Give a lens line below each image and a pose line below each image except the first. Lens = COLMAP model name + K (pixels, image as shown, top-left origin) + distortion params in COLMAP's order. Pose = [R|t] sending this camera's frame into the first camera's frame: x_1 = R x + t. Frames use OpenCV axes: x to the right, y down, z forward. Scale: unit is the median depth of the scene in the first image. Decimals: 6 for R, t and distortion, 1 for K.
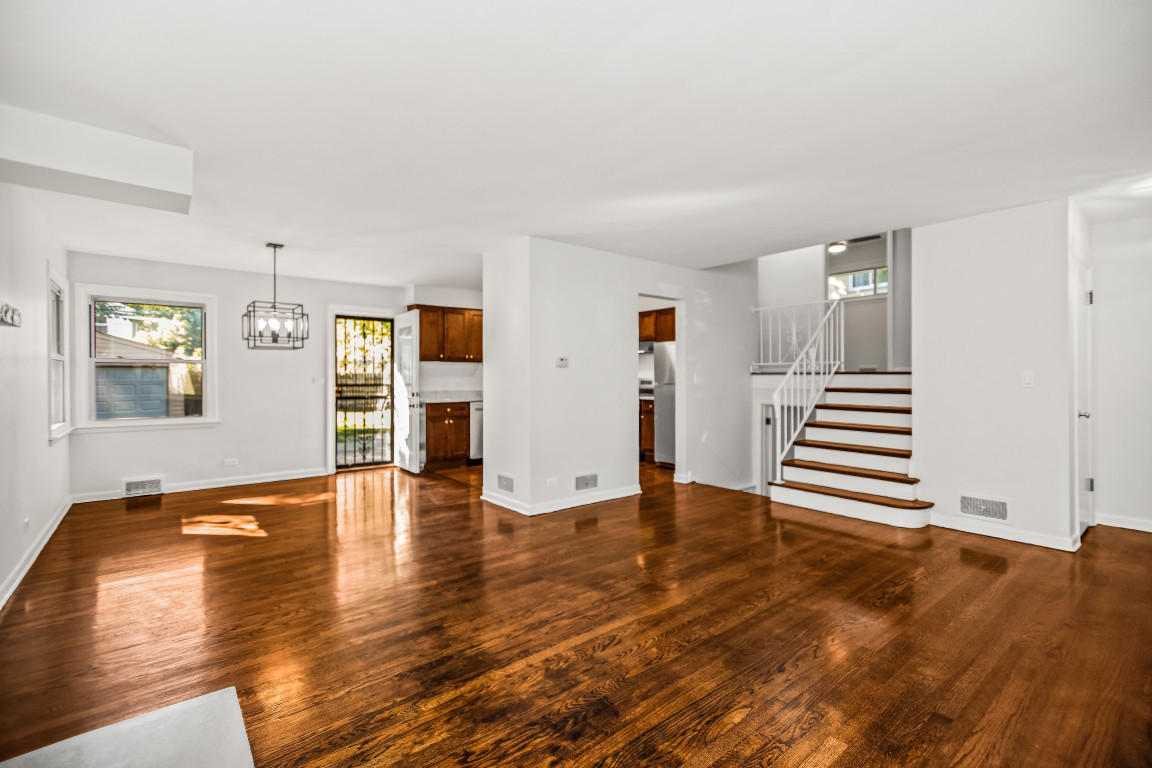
lens RADIAL K [[514.3, 0, 568.4], [0, 514.3, 381.1], [0, 0, 1]] dist [0.002140, -0.000263]
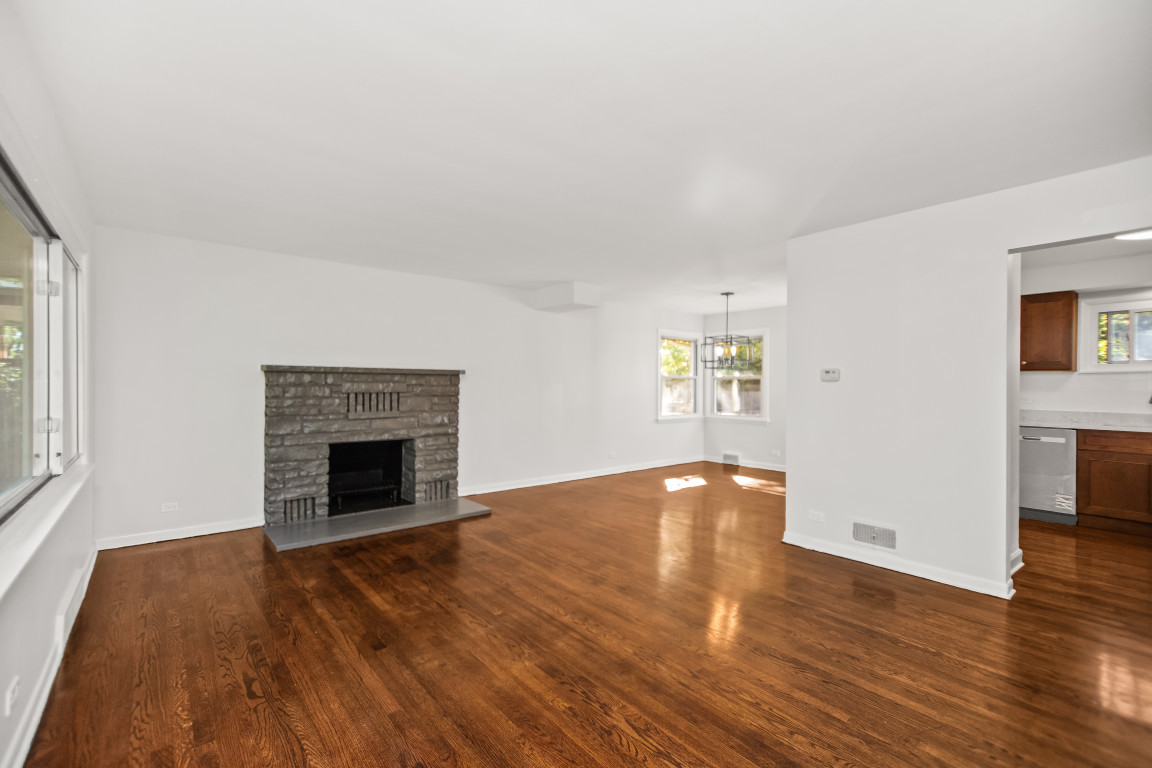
lens RADIAL K [[514.3, 0, 568.4], [0, 514.3, 381.1], [0, 0, 1]] dist [0.002140, -0.000263]
pose [[0.002123, -0.002656, -0.999994, 0.849391], [-0.012218, 0.999922, -0.002682, -0.020584], [0.999923, 0.012223, 0.002091, 0.605454]]
